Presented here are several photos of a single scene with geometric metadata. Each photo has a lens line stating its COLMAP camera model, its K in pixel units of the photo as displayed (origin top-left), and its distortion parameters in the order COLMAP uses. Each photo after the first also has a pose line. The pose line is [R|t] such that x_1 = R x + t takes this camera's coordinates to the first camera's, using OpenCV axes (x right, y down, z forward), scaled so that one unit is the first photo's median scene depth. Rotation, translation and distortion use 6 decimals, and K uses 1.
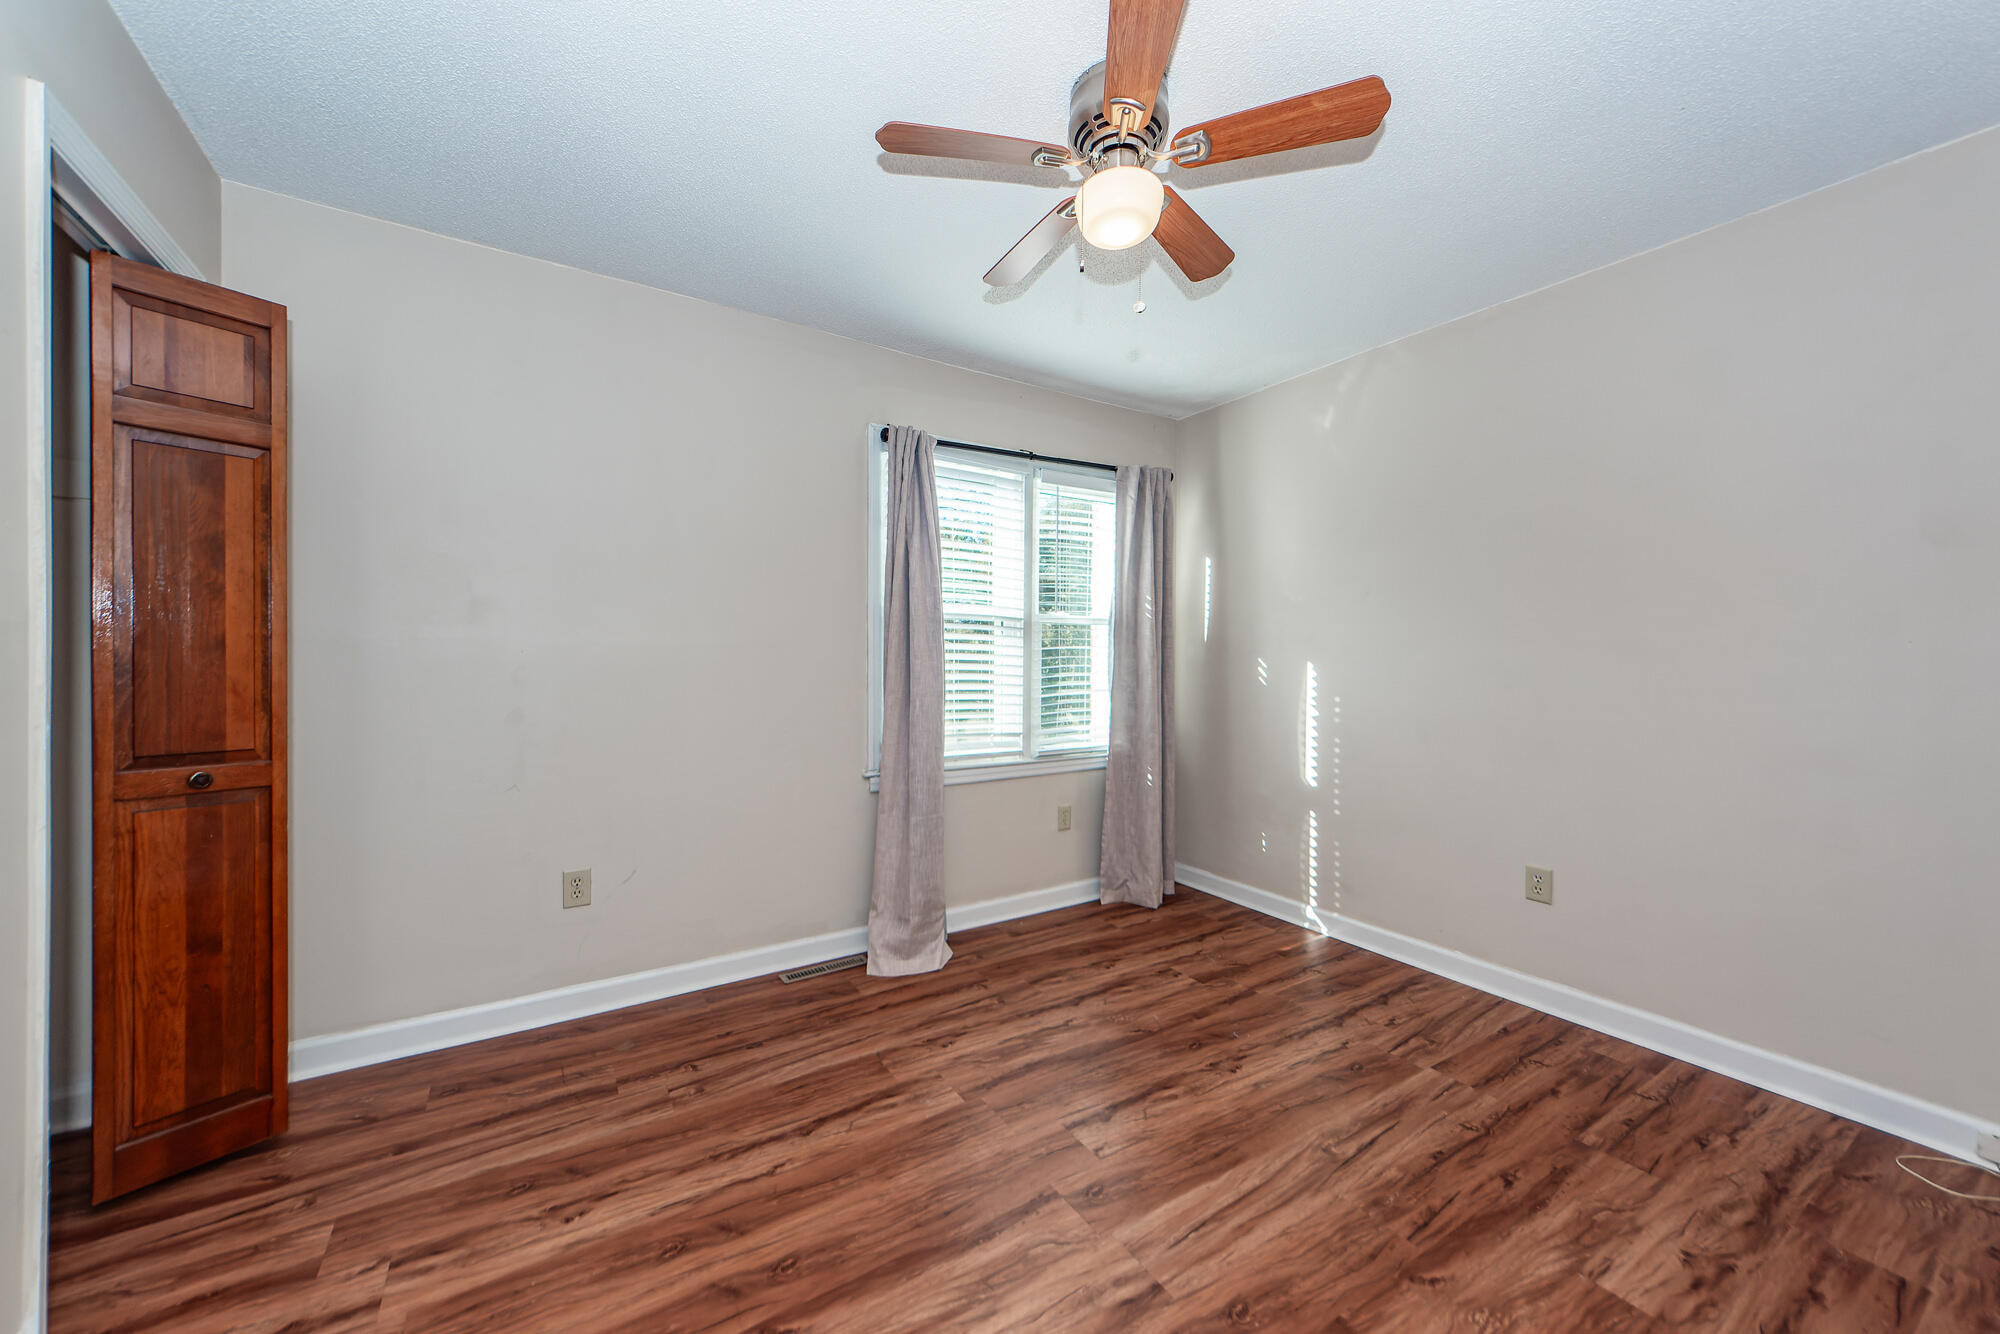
lens RADIAL K [[743.8, 0, 998.9], [0, 743.8, 660.1], [0, 0, 1]] dist [0.026958, -0.006039]
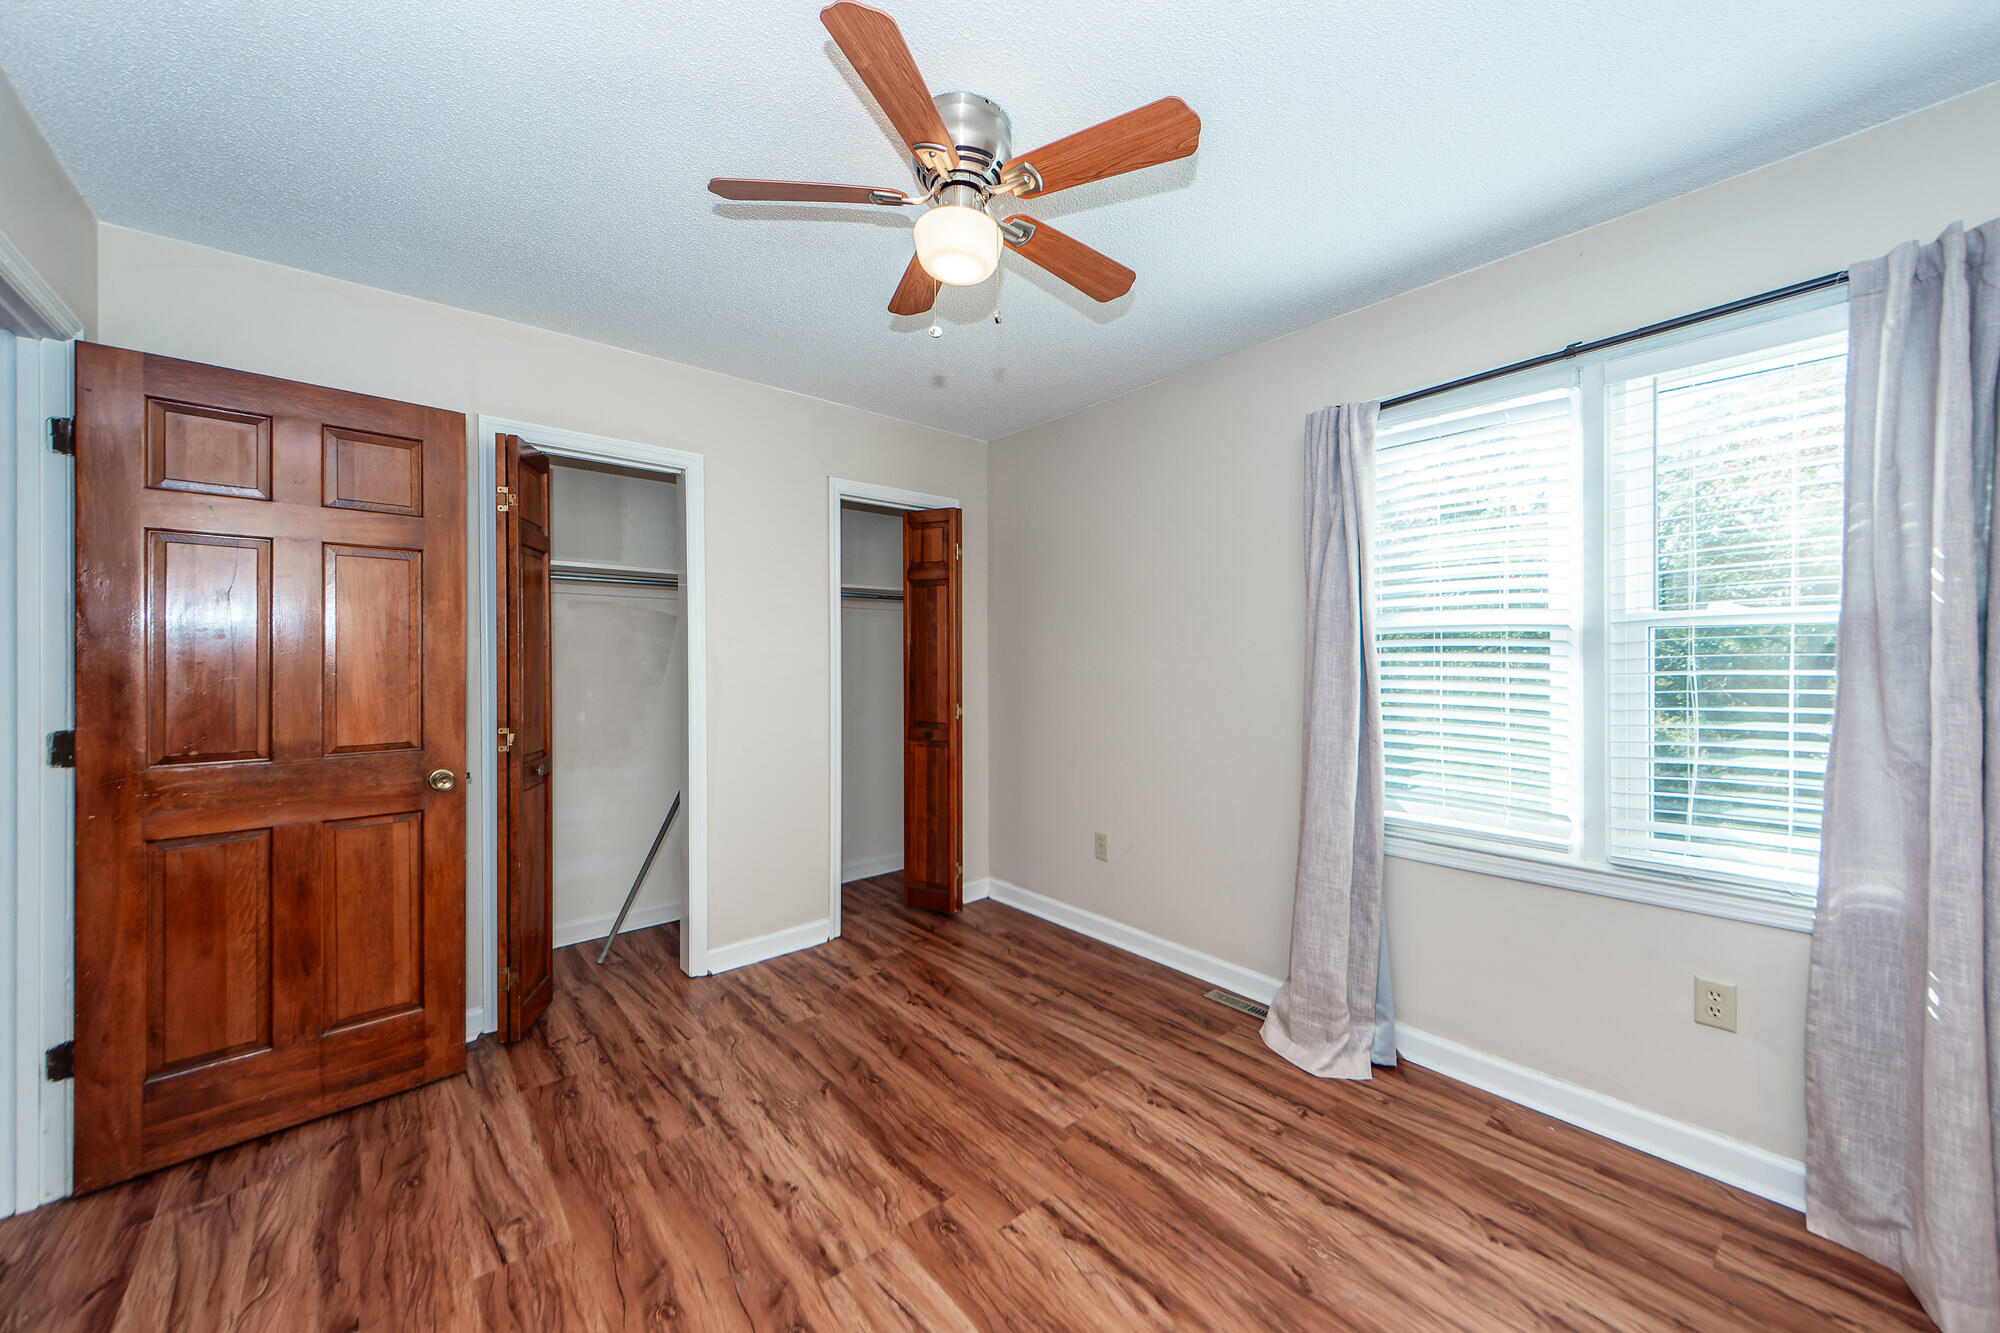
lens RADIAL K [[743.8, 0, 1001.3], [0, 743.8, 654.3], [0, 0, 1]] dist [0.026958, -0.006039]
pose [[0.134934, -0.011367, -0.990789, 0.965054], [0.002585, 0.999935, -0.011120, -0.045493], [0.990851, -0.001061, 0.134955, 0.780800]]
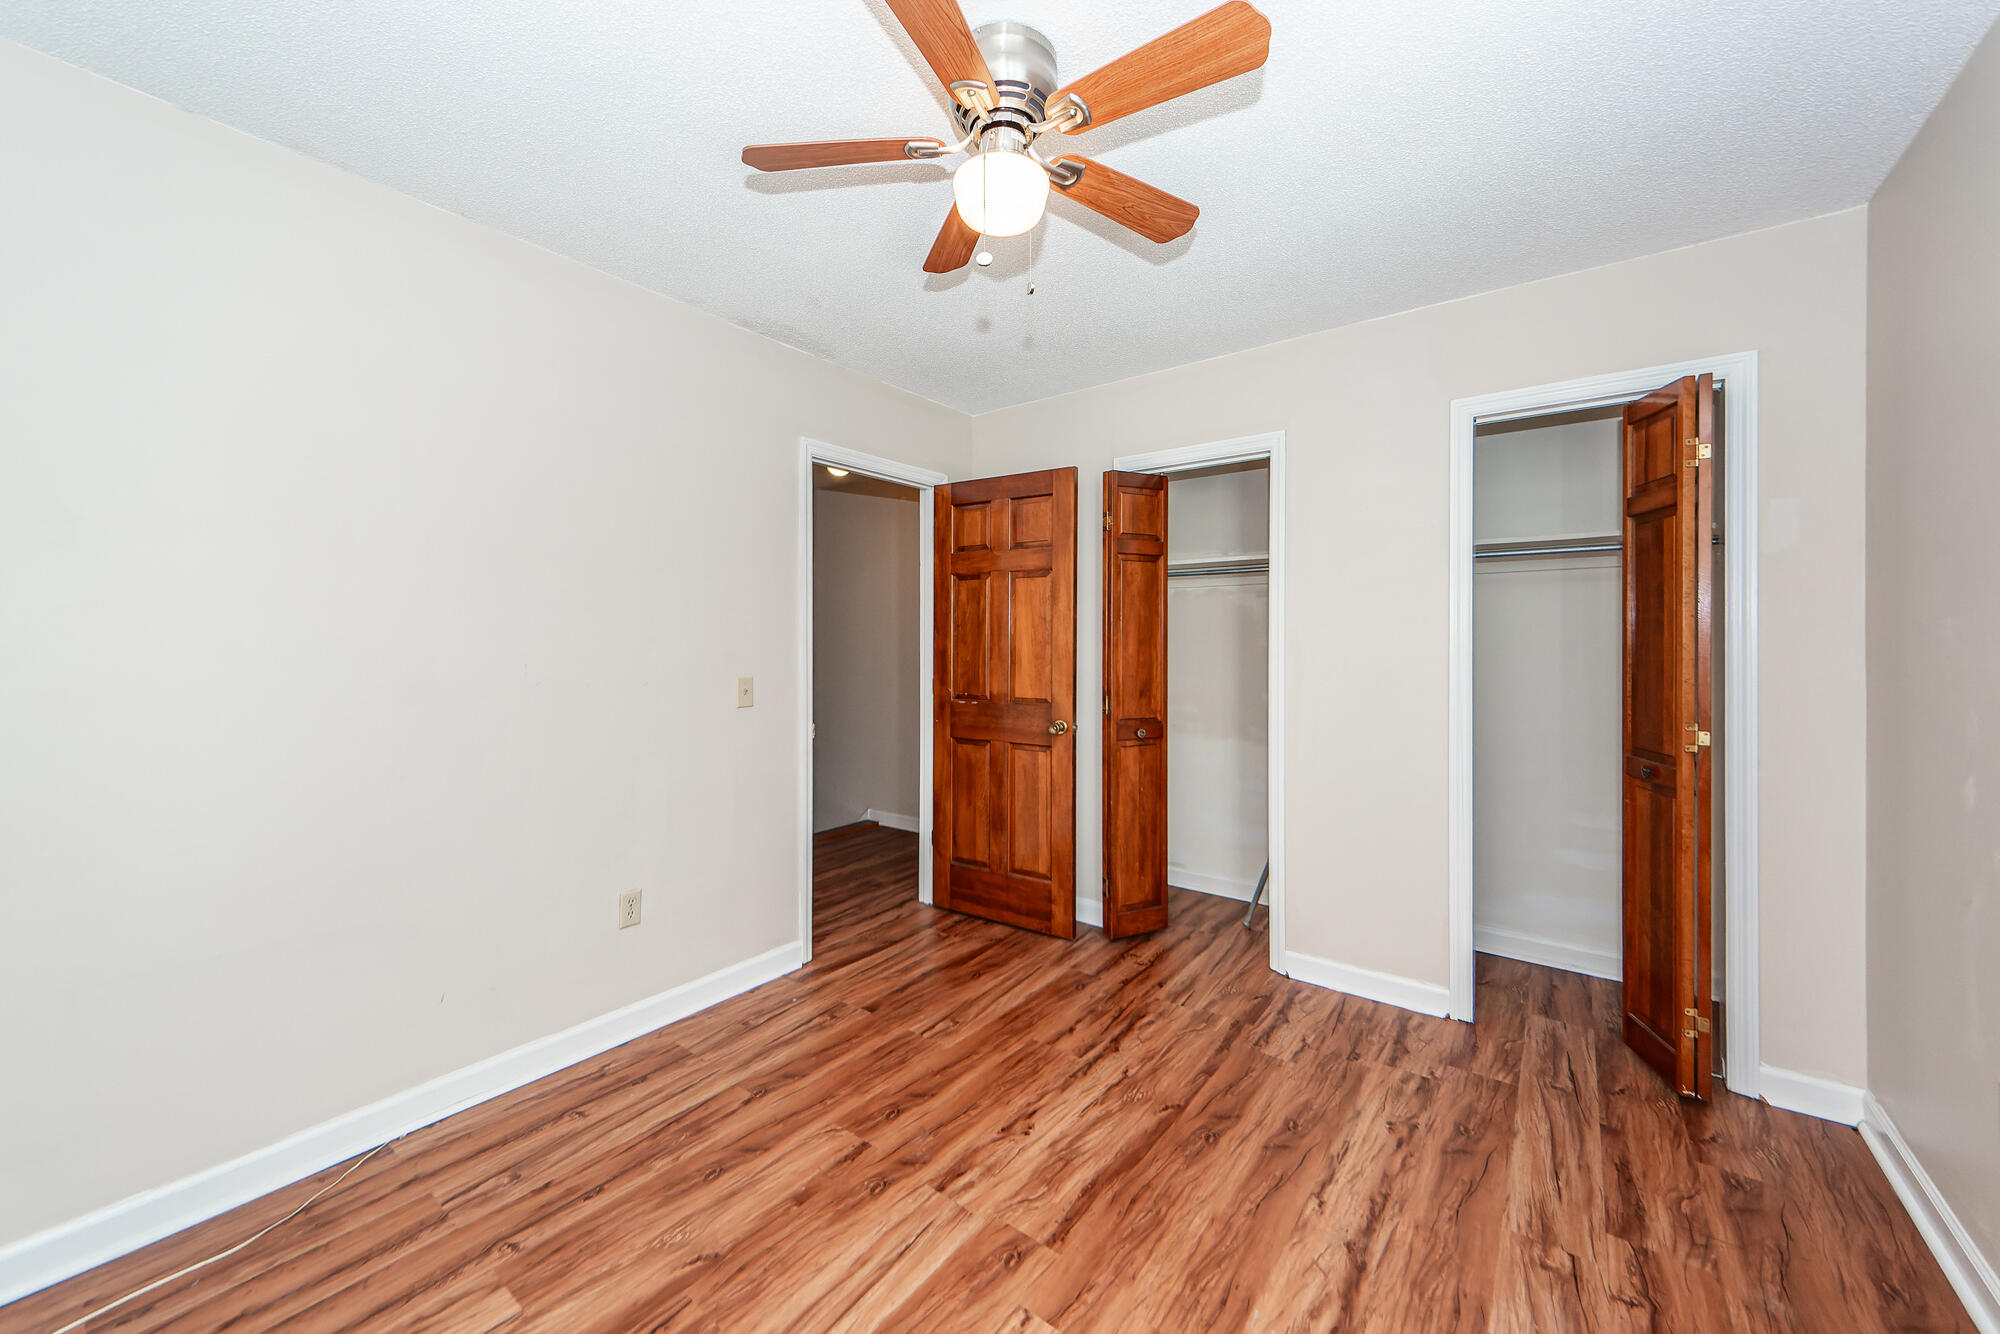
lens RADIAL K [[743.8, 0, 992.2], [0, 743.8, 642.0], [0, 0, 1]] dist [0.026958, -0.006039]
pose [[-0.939870, -0.006348, -0.341473, 0.399211], [-0.005025, 0.999976, -0.004760, -0.048246], [0.341495, -0.002758, -0.939880, 1.571445]]
